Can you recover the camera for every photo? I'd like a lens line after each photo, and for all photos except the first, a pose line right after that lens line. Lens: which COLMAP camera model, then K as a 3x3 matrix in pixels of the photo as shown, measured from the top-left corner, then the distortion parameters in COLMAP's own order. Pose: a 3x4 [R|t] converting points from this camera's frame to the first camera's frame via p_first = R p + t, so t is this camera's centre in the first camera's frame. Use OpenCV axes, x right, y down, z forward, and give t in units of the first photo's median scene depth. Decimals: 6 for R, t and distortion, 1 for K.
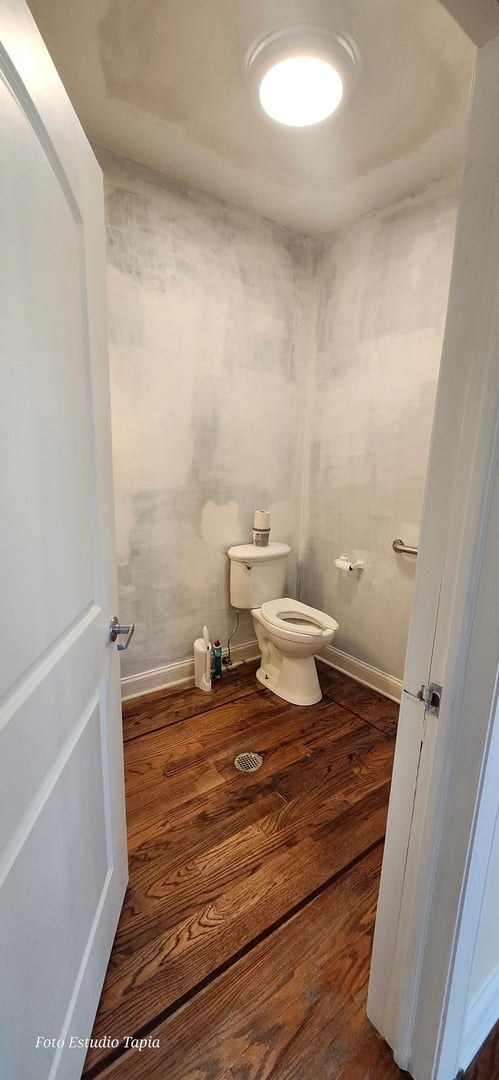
lens RADIAL K [[433.3, 0, 251.6], [0, 433.3, 548.9], [0, 0, 1]] dist [-0.000148, -0.000375]
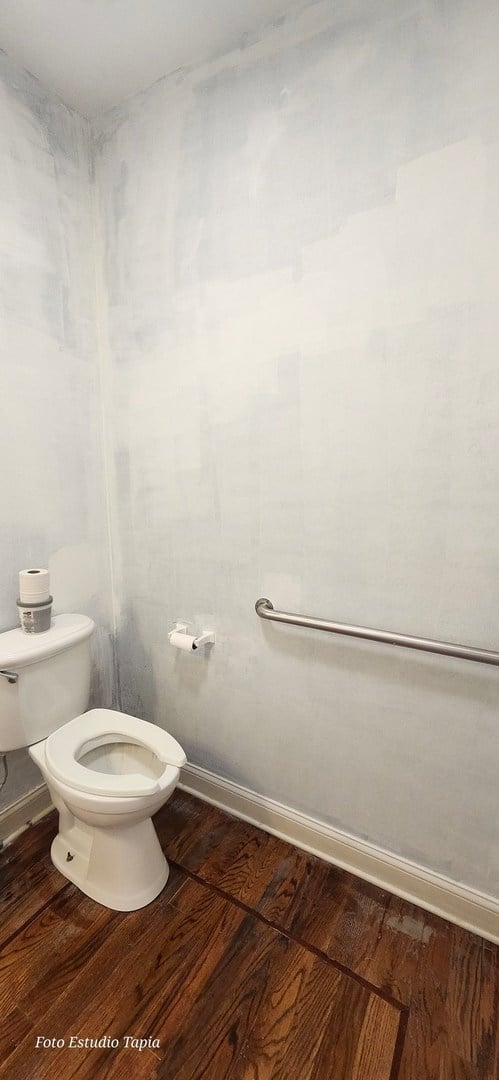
lens RADIAL K [[433.3, 0, 251.6], [0, 433.3, 548.9], [0, 0, 1]] dist [-0.000148, -0.000375]
pose [[0.921741, -0.085966, 0.378158, 0.078995], [0.093536, 0.995615, -0.001658, -0.091351], [-0.376357, 0.036899, 0.925740, 0.381006]]
